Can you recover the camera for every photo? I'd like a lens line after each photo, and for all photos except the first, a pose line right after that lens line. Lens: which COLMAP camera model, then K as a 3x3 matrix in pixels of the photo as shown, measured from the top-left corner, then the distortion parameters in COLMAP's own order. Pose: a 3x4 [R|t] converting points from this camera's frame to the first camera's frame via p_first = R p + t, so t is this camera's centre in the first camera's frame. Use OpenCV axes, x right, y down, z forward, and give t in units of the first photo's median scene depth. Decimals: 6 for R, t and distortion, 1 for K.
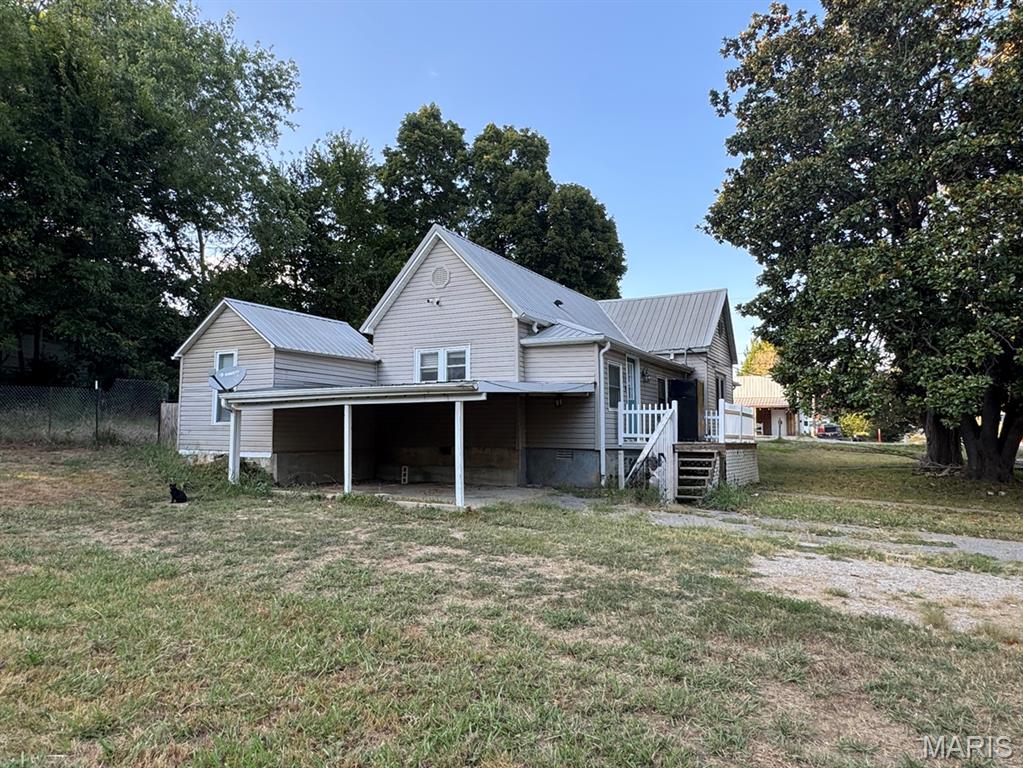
lens RADIAL K [[641.2, 0, 506.6], [0, 641.2, 386.3], [0, 0, 1]] dist [-0.007234, 0.002603]
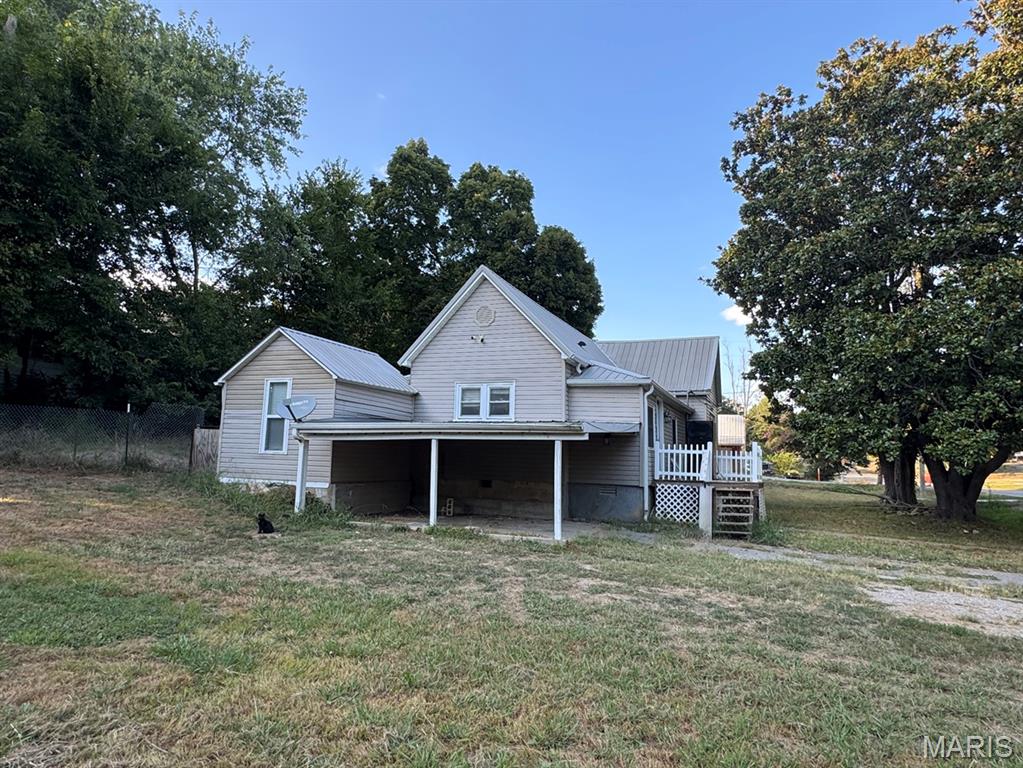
lens RADIAL K [[641.2, 0, 511.6], [0, 641.2, 386.4], [0, 0, 1]] dist [-0.007234, 0.002603]
pose [[0.991945, 0.038817, 0.120571, -0.180452], [-0.033298, 0.998318, -0.047456, -0.008024], [-0.122210, 0.043059, 0.991570, -0.031411]]
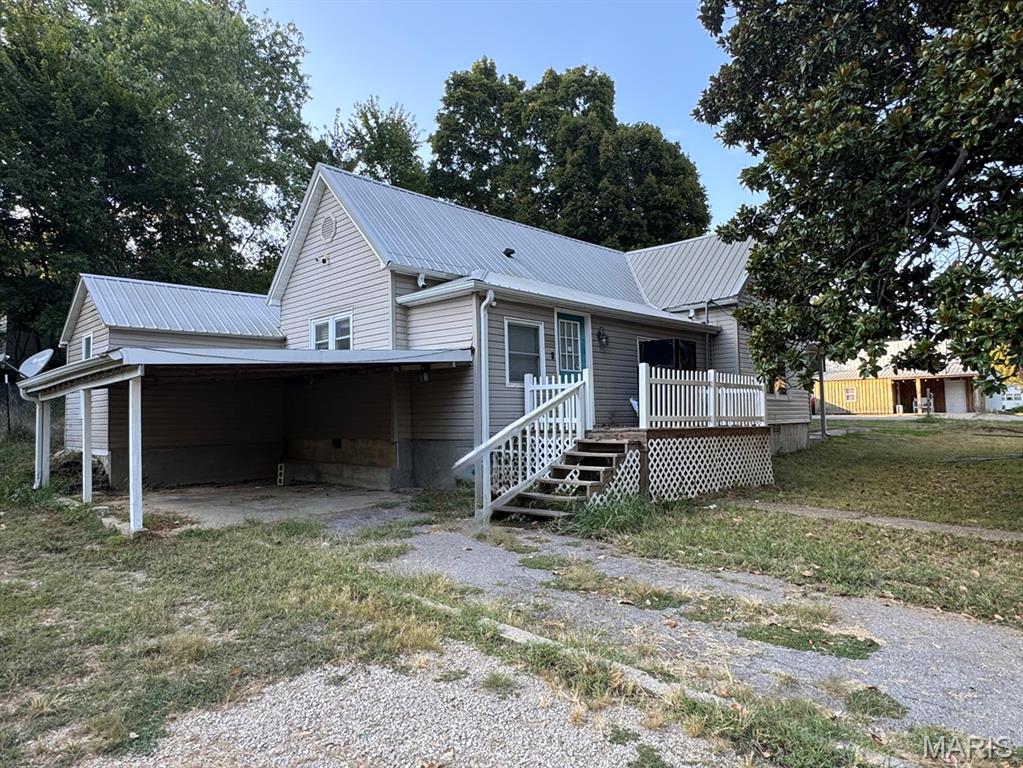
lens RADIAL K [[641.2, 0, 513.6], [0, 641.2, 384.0], [0, 0, 1]] dist [-0.007234, 0.002603]
pose [[0.964932, -0.036239, -0.259988, 0.323140], [0.041345, 0.999044, 0.014195, 0.022887], [0.259225, -0.024446, 0.965507, 0.276140]]
